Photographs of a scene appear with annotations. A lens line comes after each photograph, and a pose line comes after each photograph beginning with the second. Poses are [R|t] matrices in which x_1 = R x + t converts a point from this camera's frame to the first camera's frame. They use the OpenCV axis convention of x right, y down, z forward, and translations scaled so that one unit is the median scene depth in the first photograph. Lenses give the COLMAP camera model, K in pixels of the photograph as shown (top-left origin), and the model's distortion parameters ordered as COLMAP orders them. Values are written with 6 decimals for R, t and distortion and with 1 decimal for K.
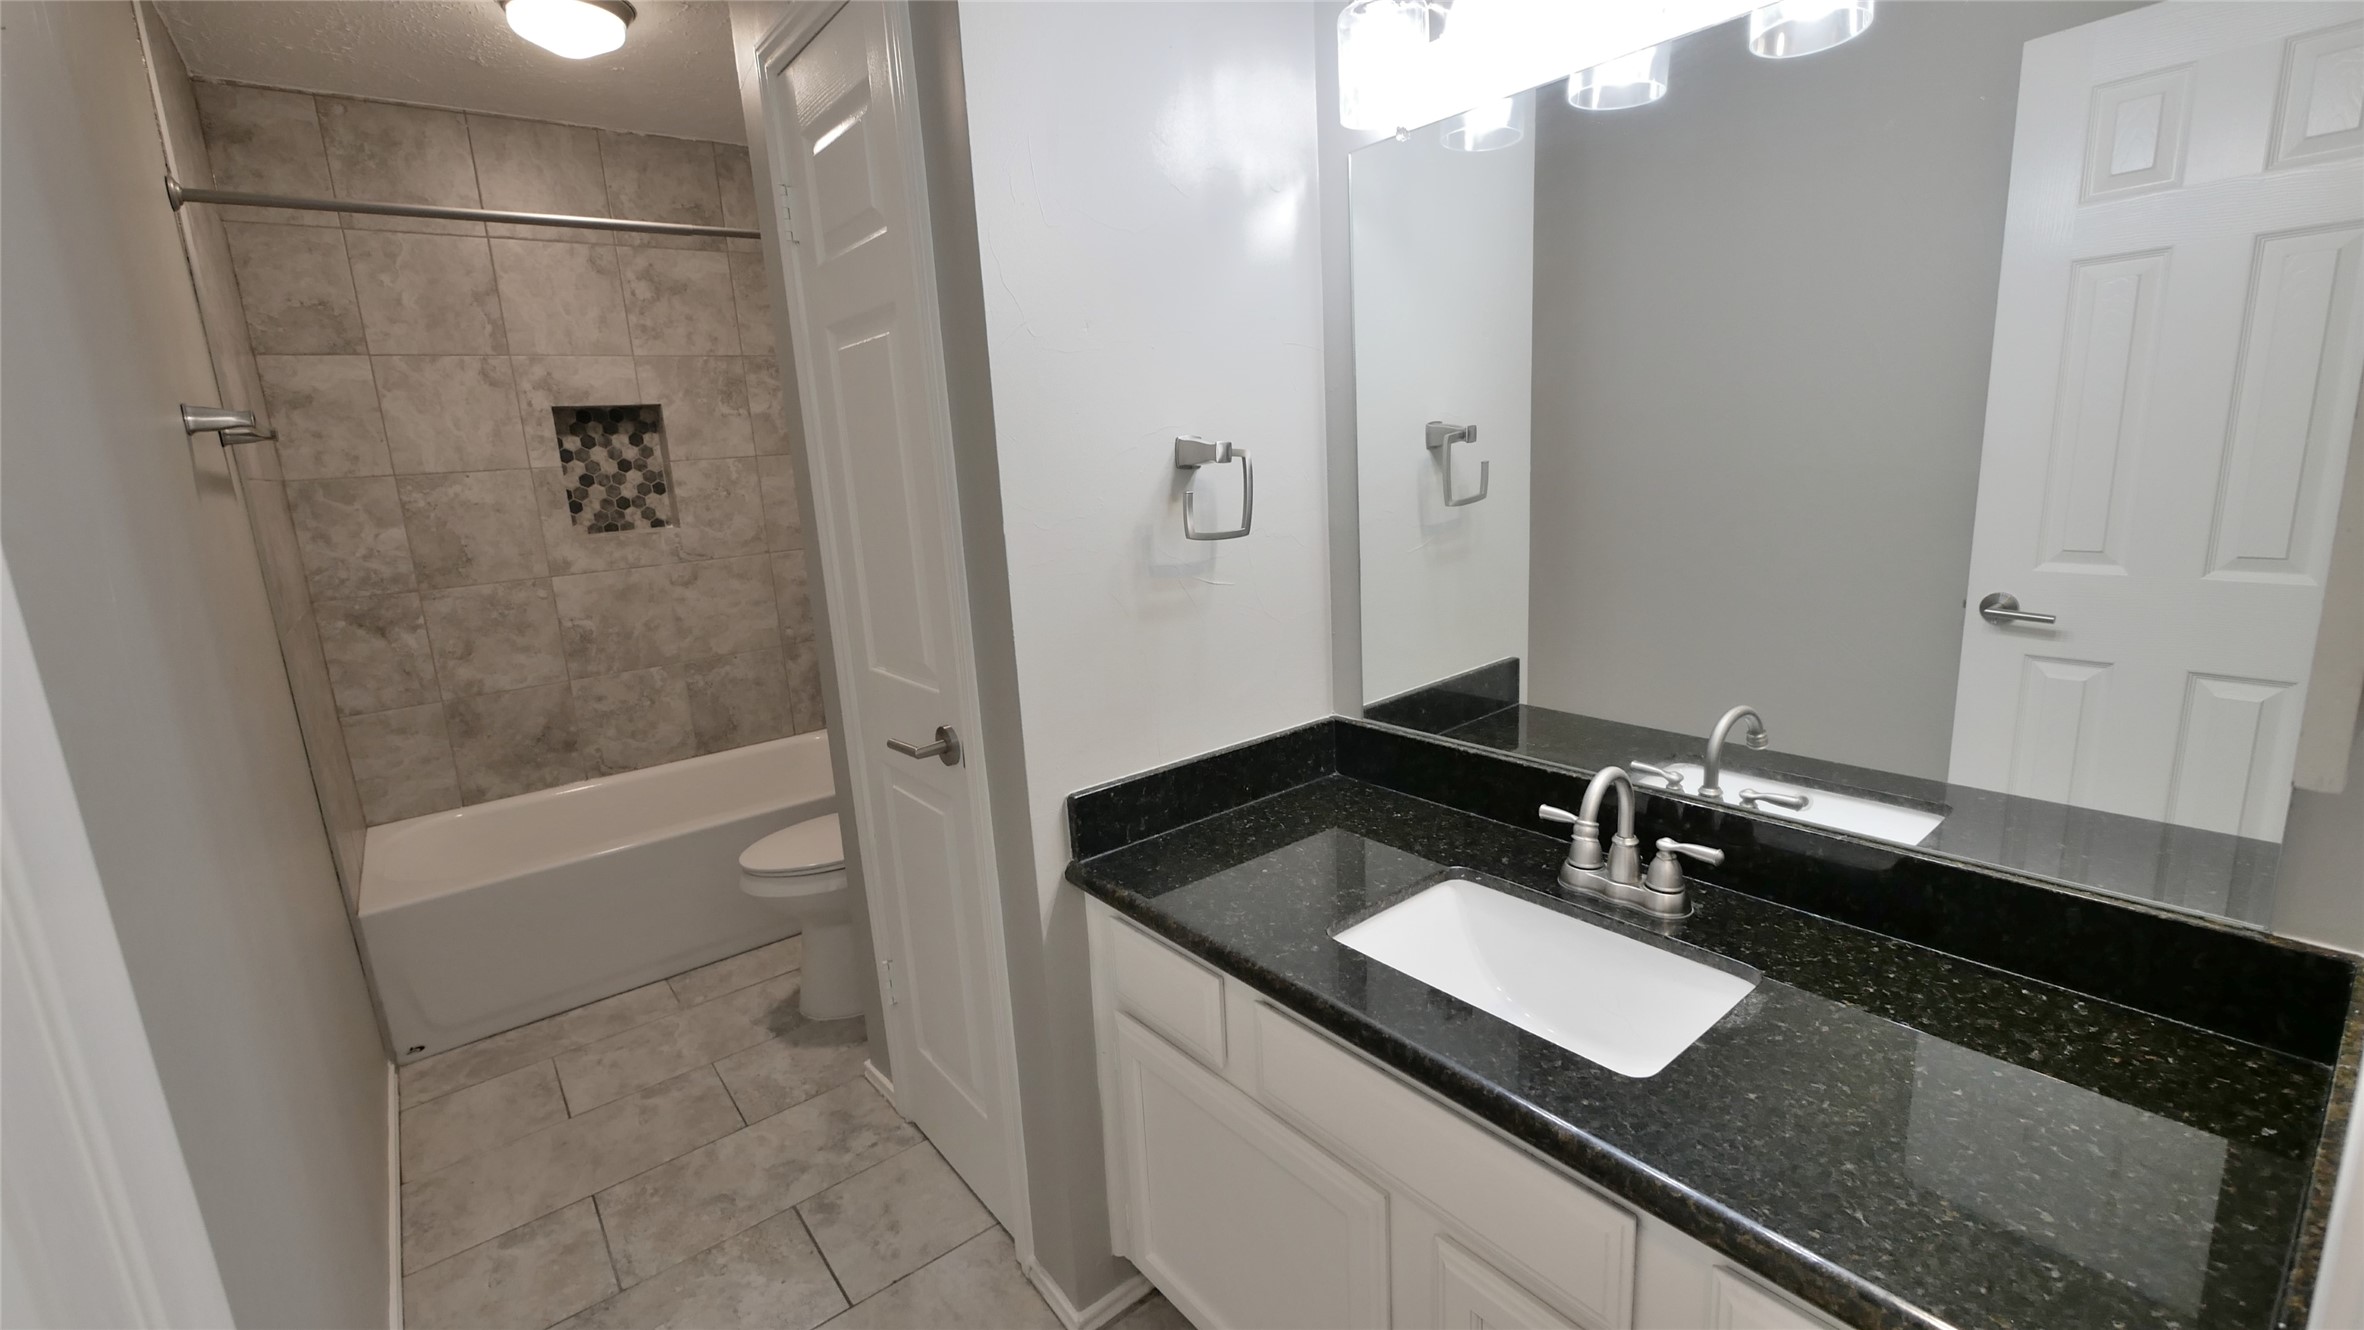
lens RADIAL K [[989.3, 0, 1180.8], [0, 989.3, 648.2], [0, 0, 1]] dist [-0.001412, -0.000236]
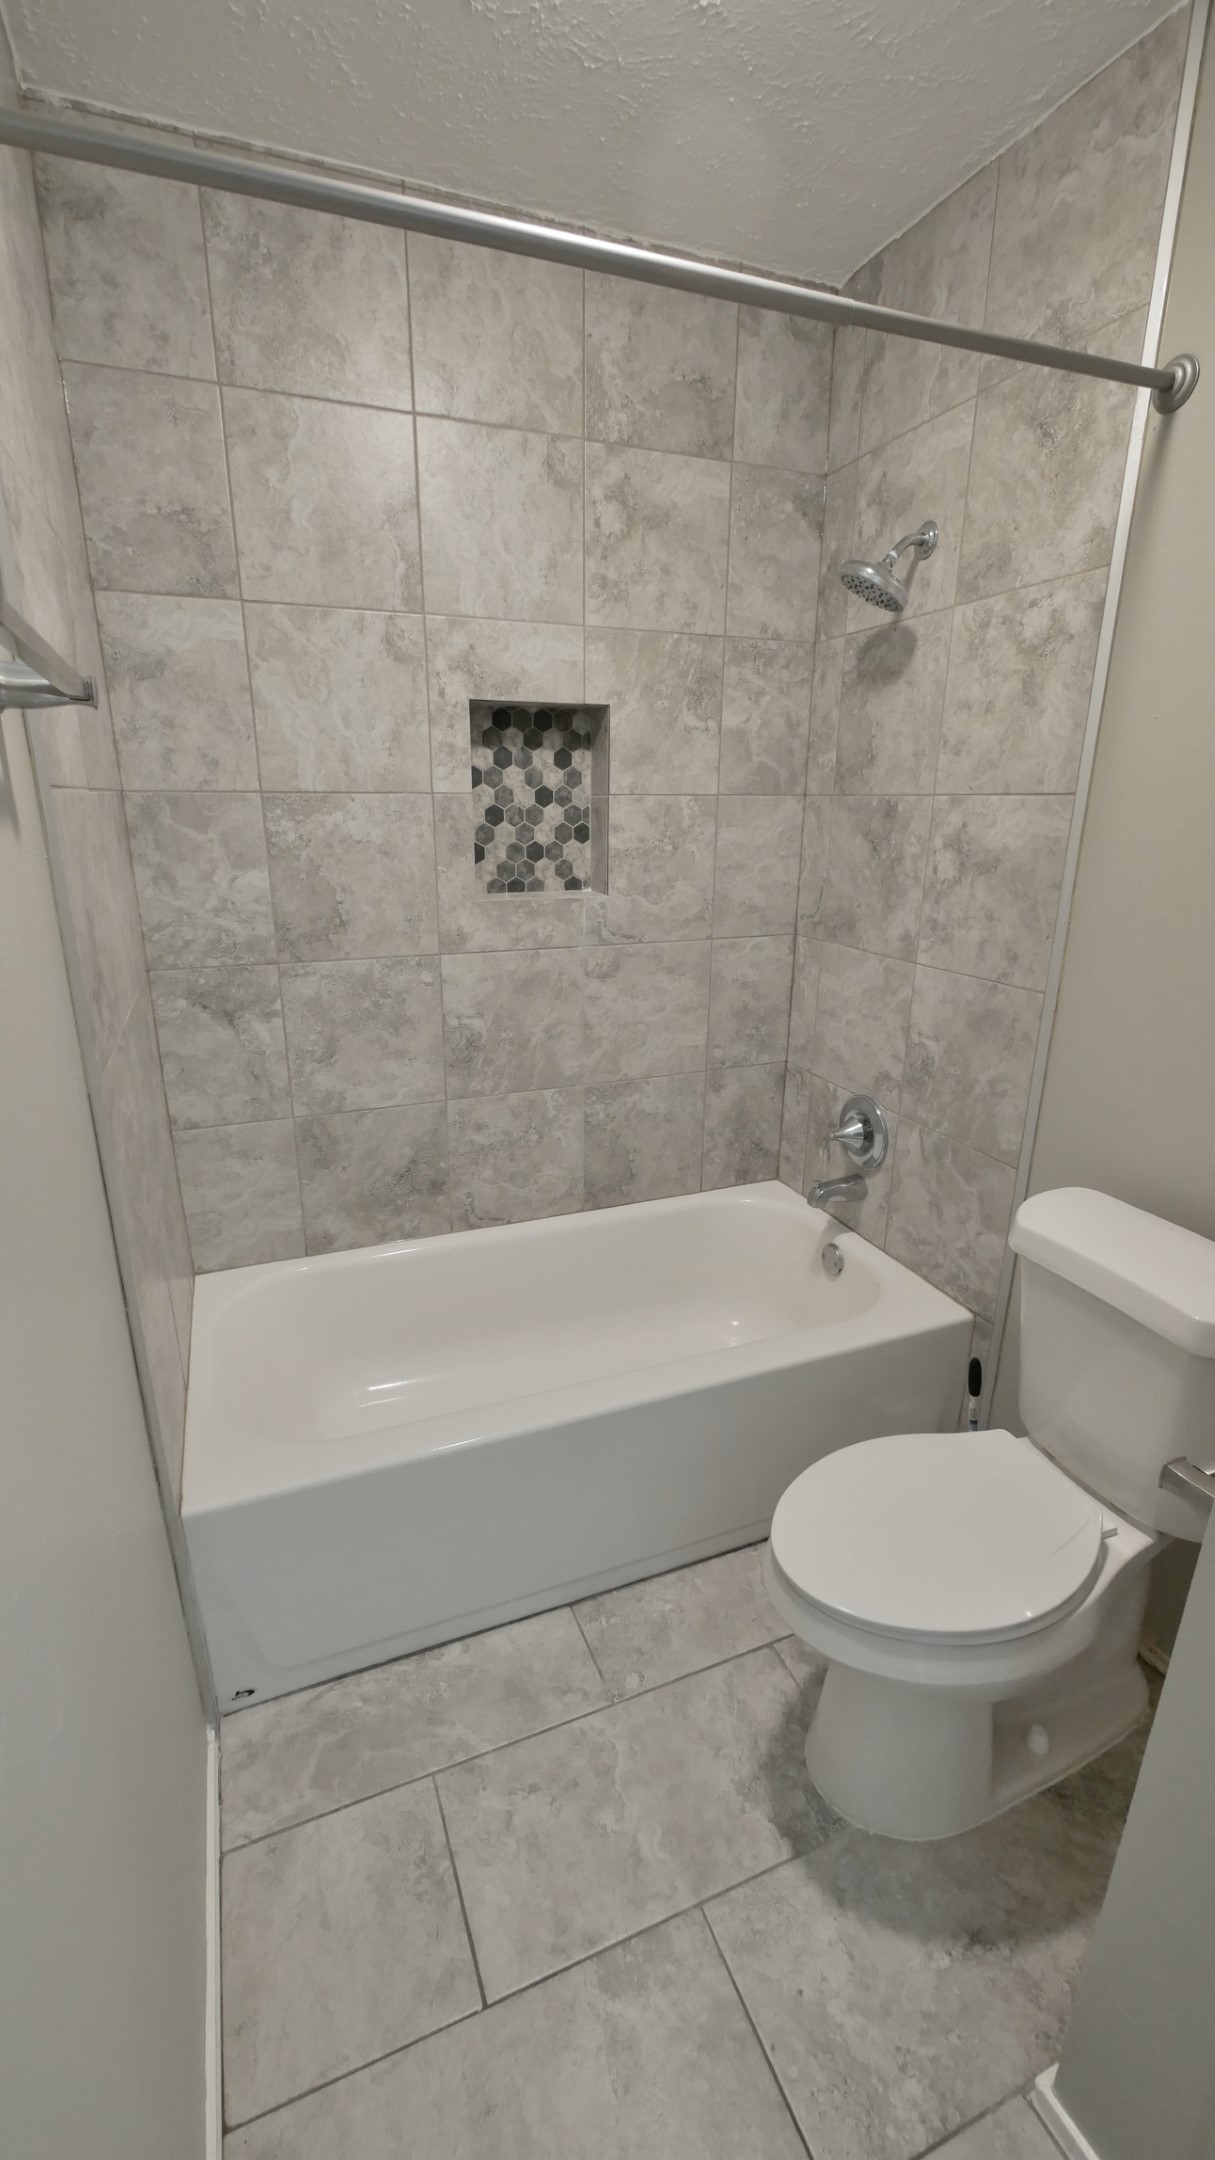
lens RADIAL K [[904.0, 0, 607.5], [0, 904.0, 1080.0], [0, 0, 1]] dist [-0.001412, -0.000236]
pose [[0.960517, 0.143629, -0.238281, -0.365510], [-0.116502, 0.985377, 0.124333, -0.079170], [0.252654, -0.091664, 0.963205, 0.415843]]
